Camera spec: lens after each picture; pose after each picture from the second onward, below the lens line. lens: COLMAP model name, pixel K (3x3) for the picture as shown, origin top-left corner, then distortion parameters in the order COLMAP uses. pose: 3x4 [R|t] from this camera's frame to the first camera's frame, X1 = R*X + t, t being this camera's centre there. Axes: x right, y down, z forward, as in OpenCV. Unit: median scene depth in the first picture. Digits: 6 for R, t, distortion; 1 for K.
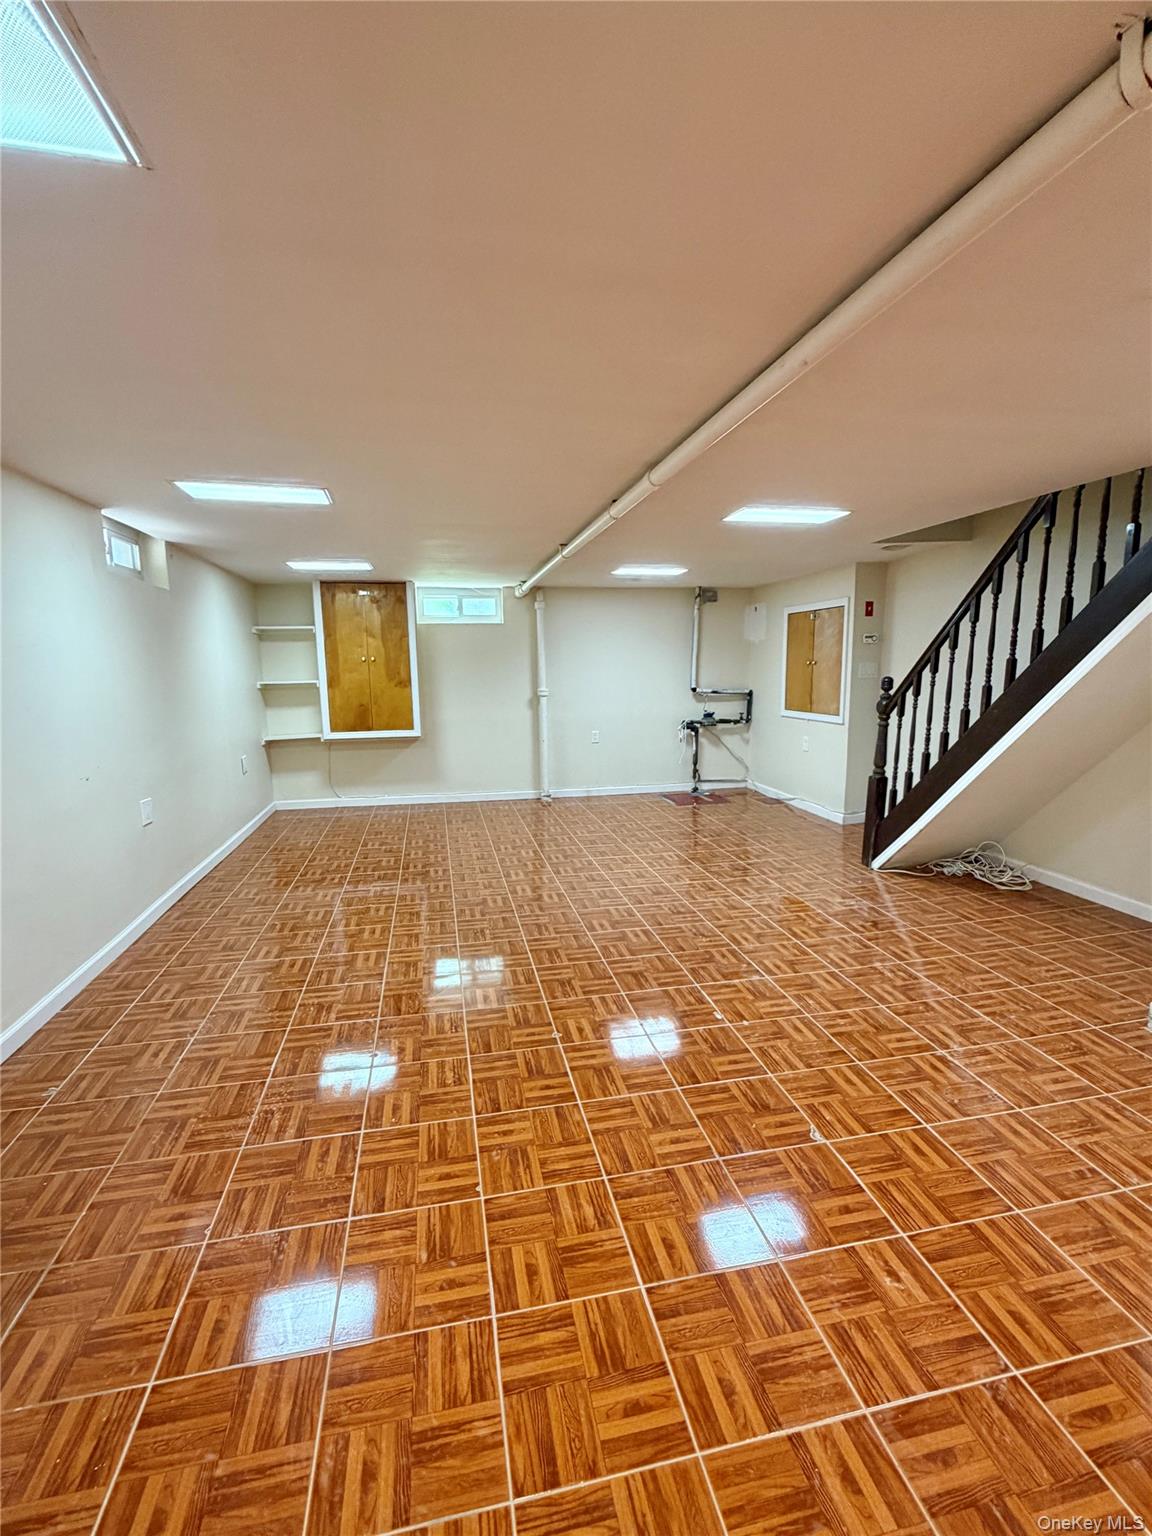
lens RADIAL K [[667.6, 0, 575.3], [0, 667.6, 775.5], [0, 0, 1]] dist [0.020883, 0.000276]
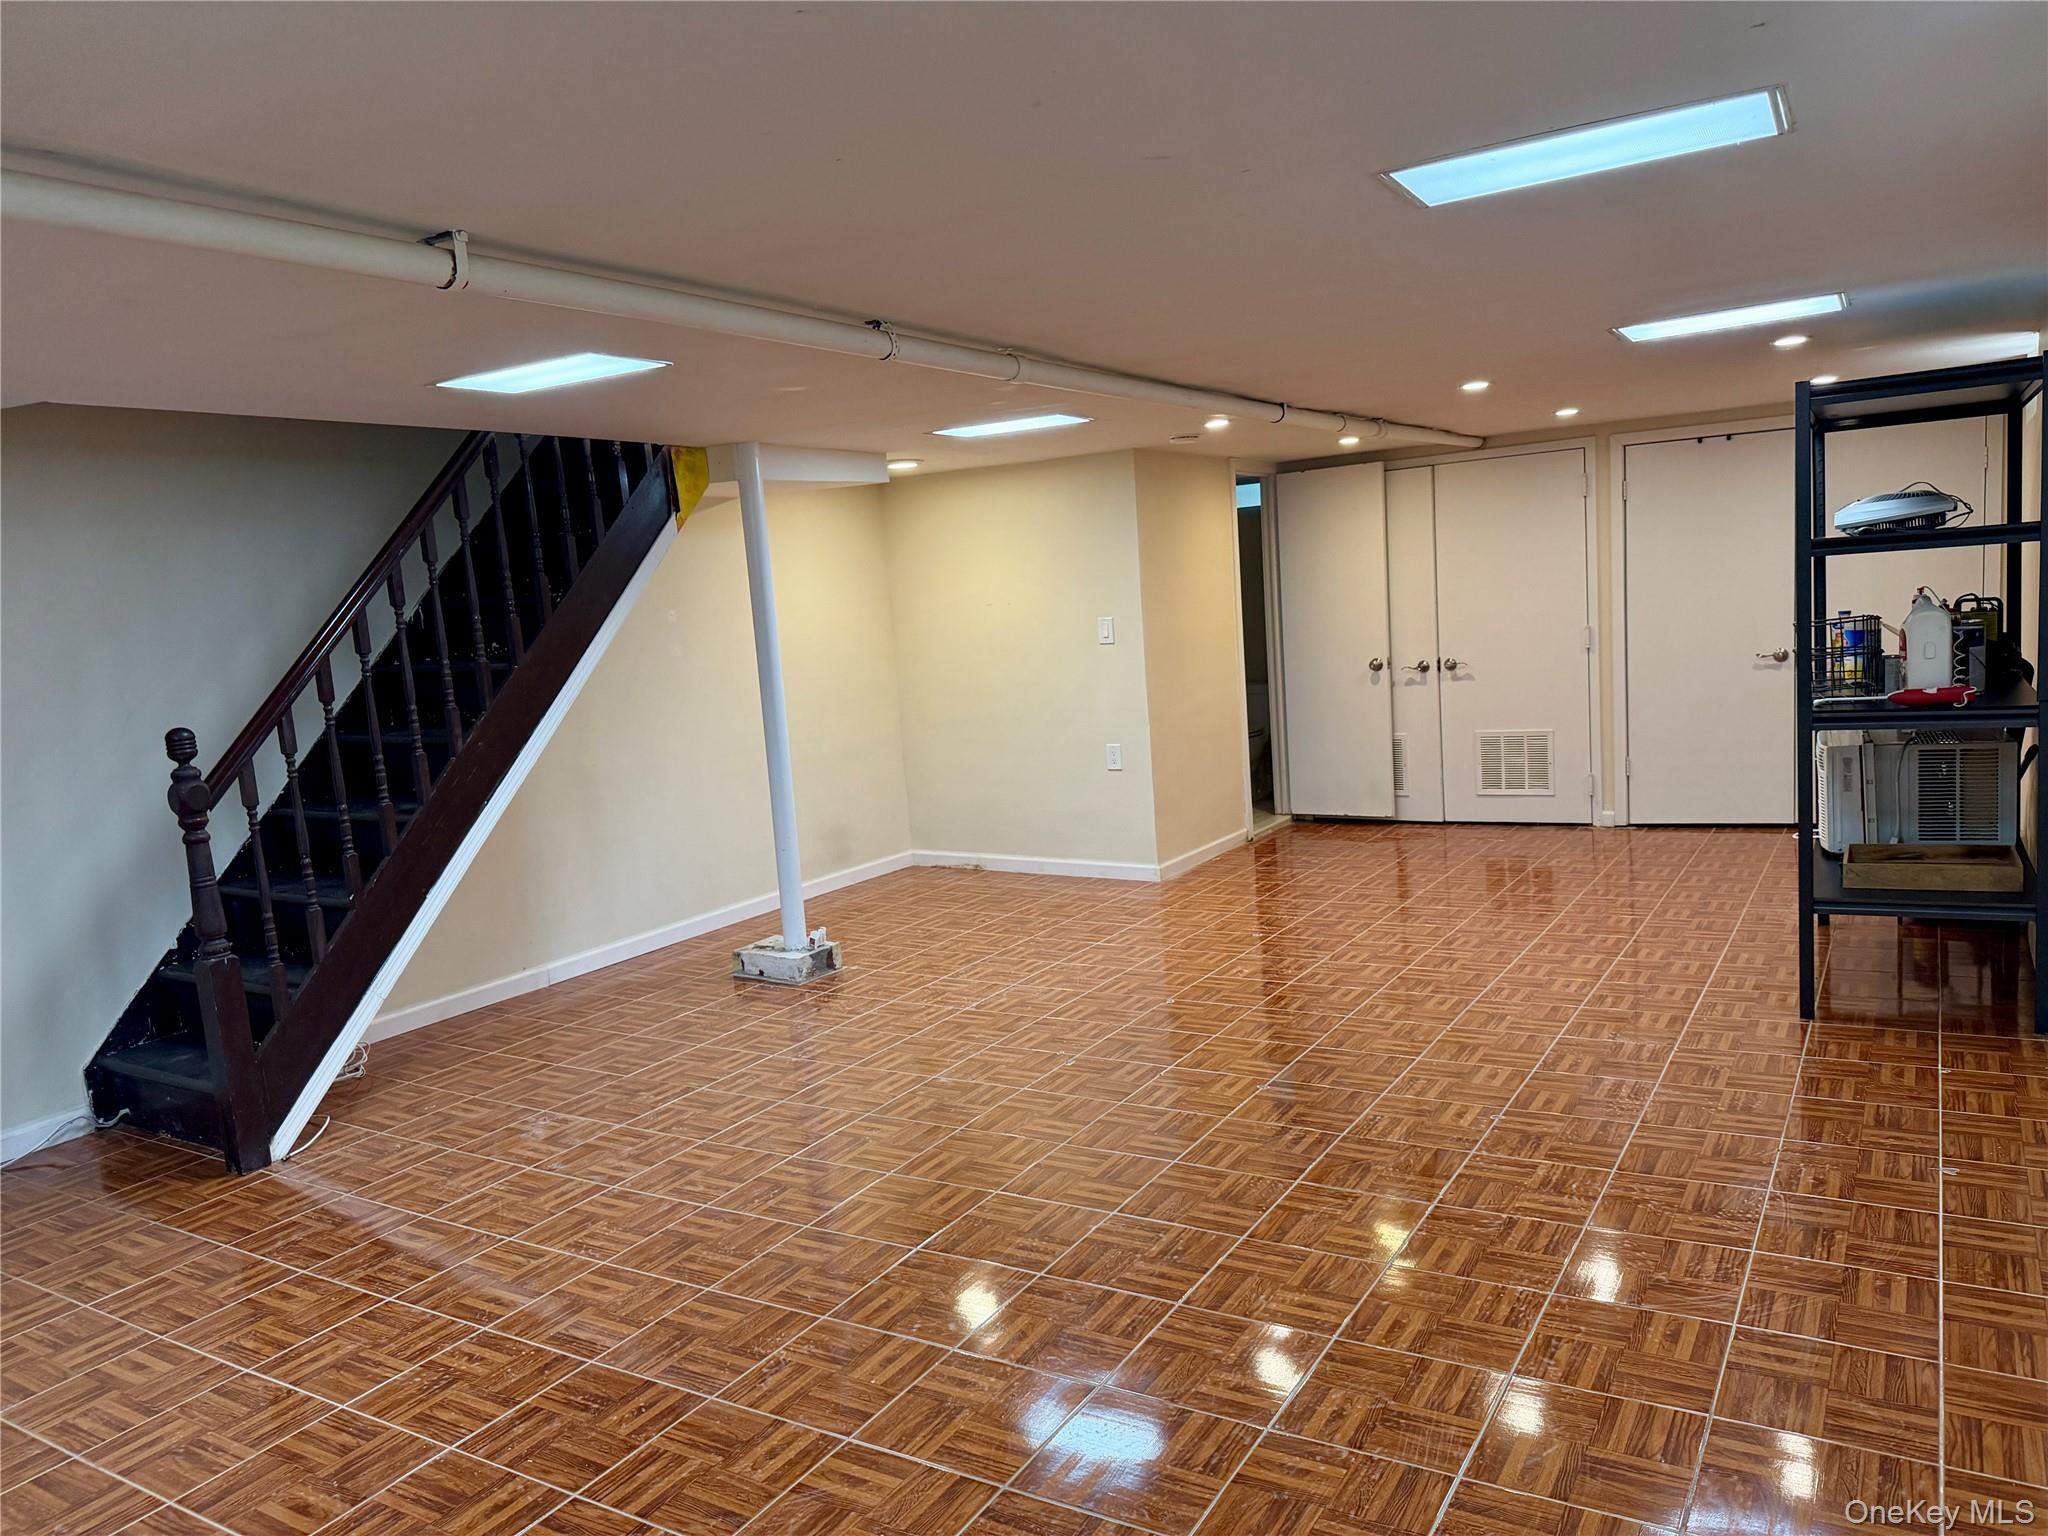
lens RADIAL K [[1442.5, 0, 1041.2], [0, 1442.5, 763.8], [0, 0, 1]] dist [0.060935, -0.047588]
pose [[-0.722080, -0.016851, 0.691604, -0.830199], [0.195023, 0.954200, 0.226865, -0.331363], [-0.663752, 0.298694, -0.685723, 1.850641]]
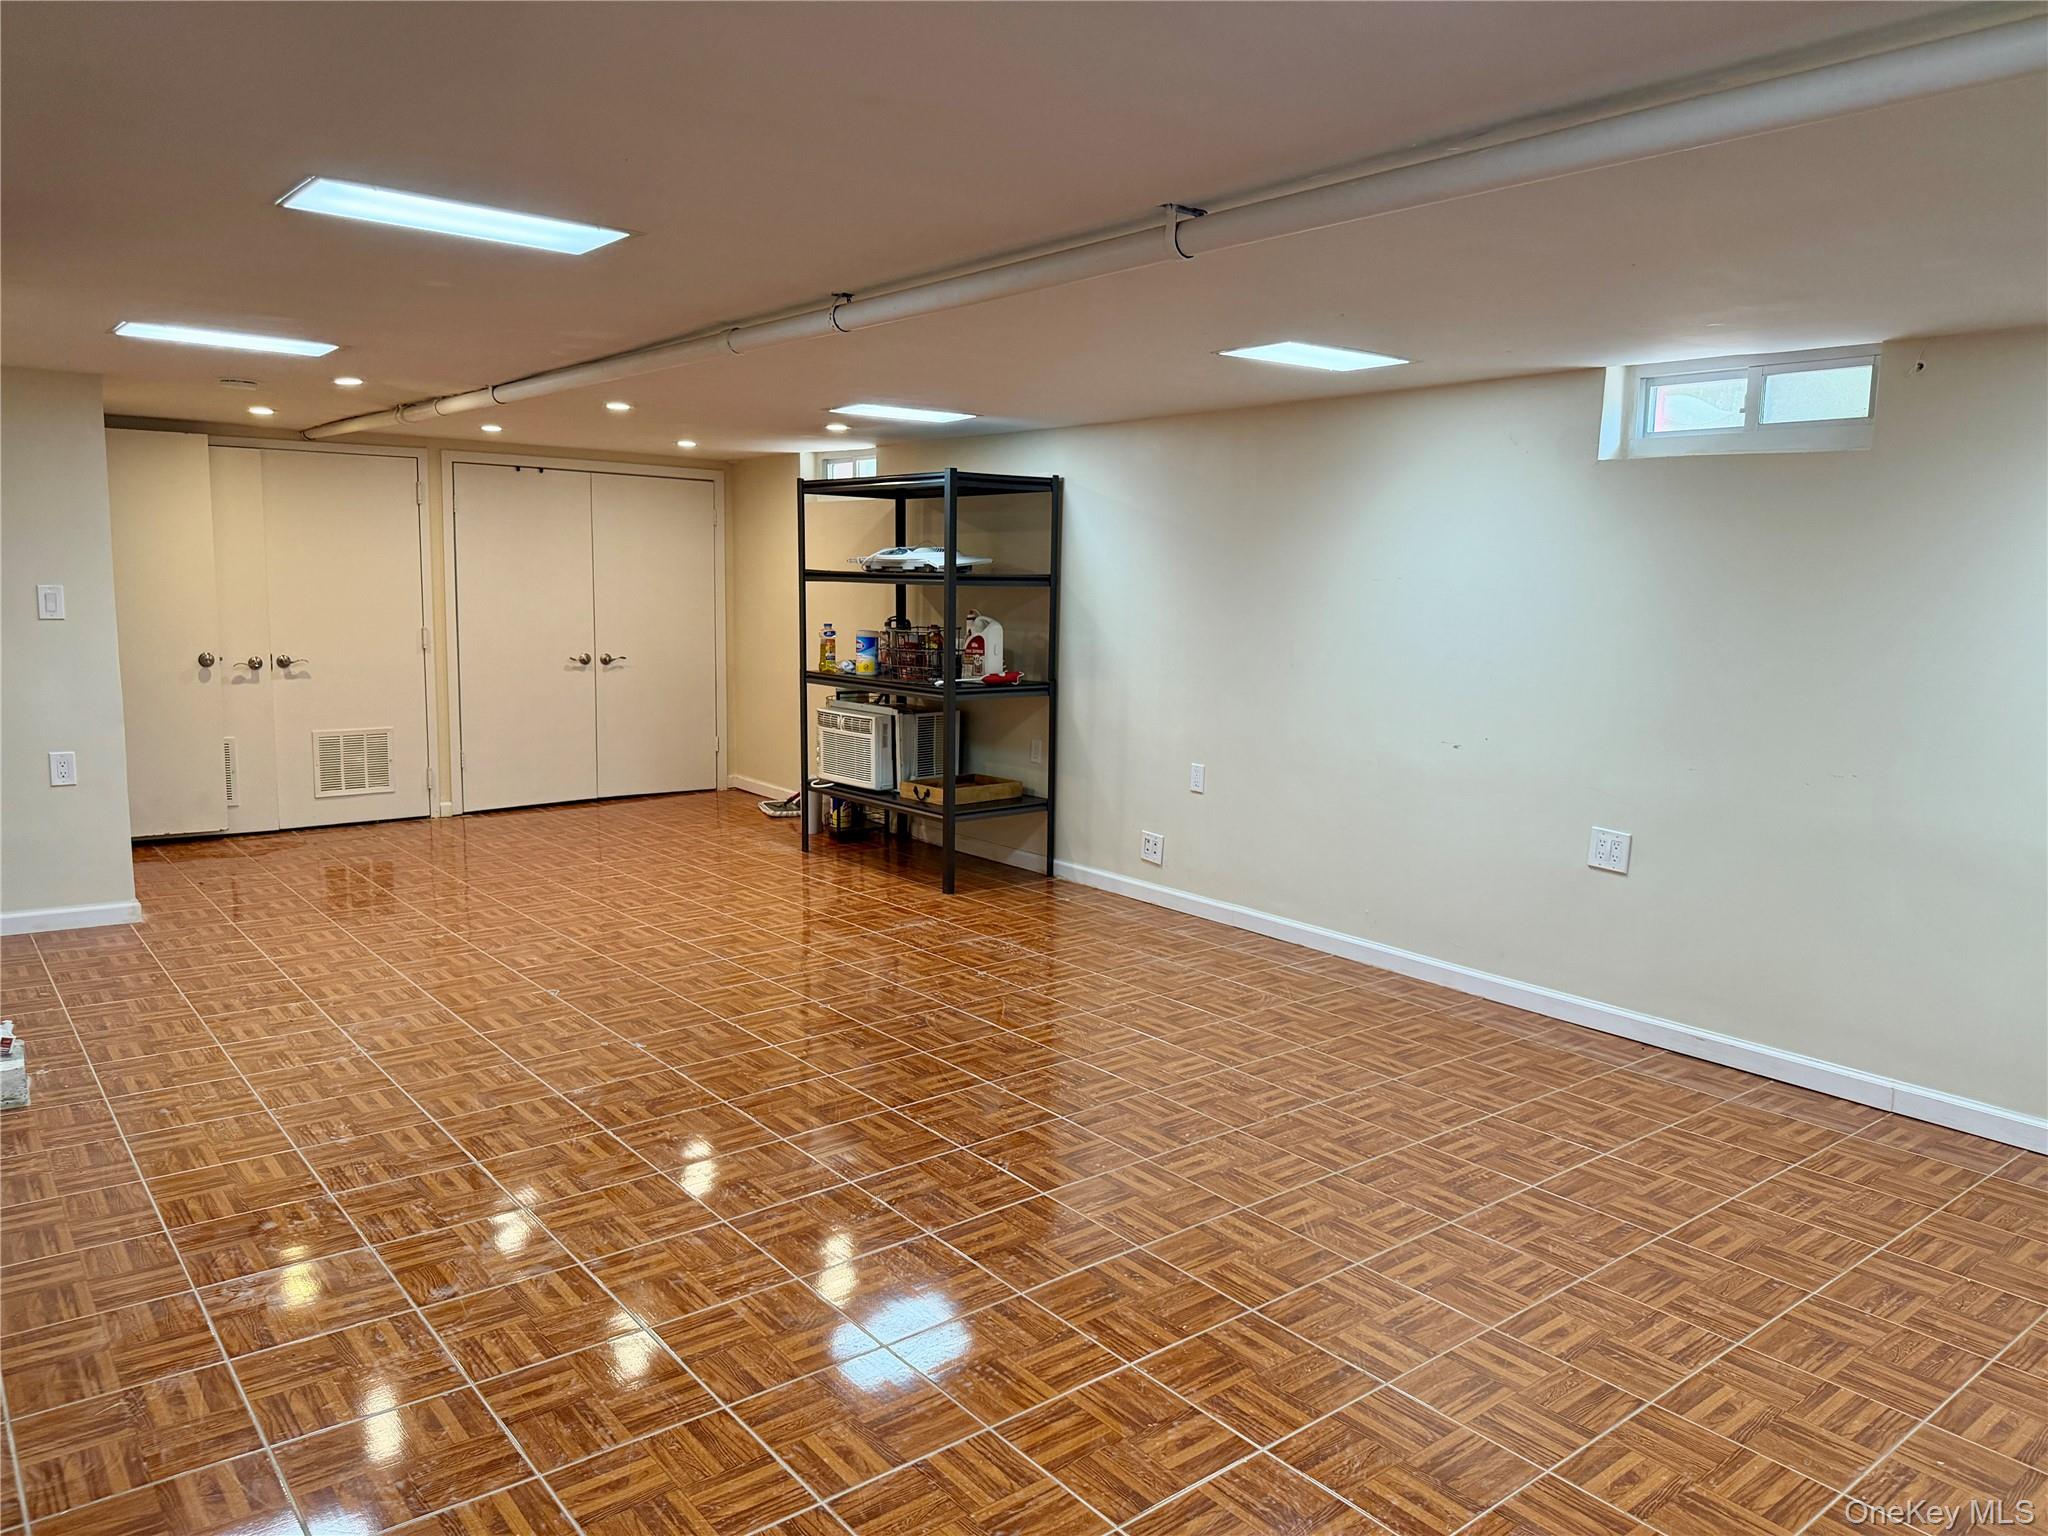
lens RADIAL K [[1442.5, 0, 1028.0], [0, 1442.5, 759.8], [0, 0, 1]] dist [0.060935, -0.047588]
pose [[-0.891480, 0.052295, -0.450031, 0.488156], [-0.085975, 0.955741, 0.281369, -0.415356], [0.444827, 0.289526, -0.847528, 2.240412]]
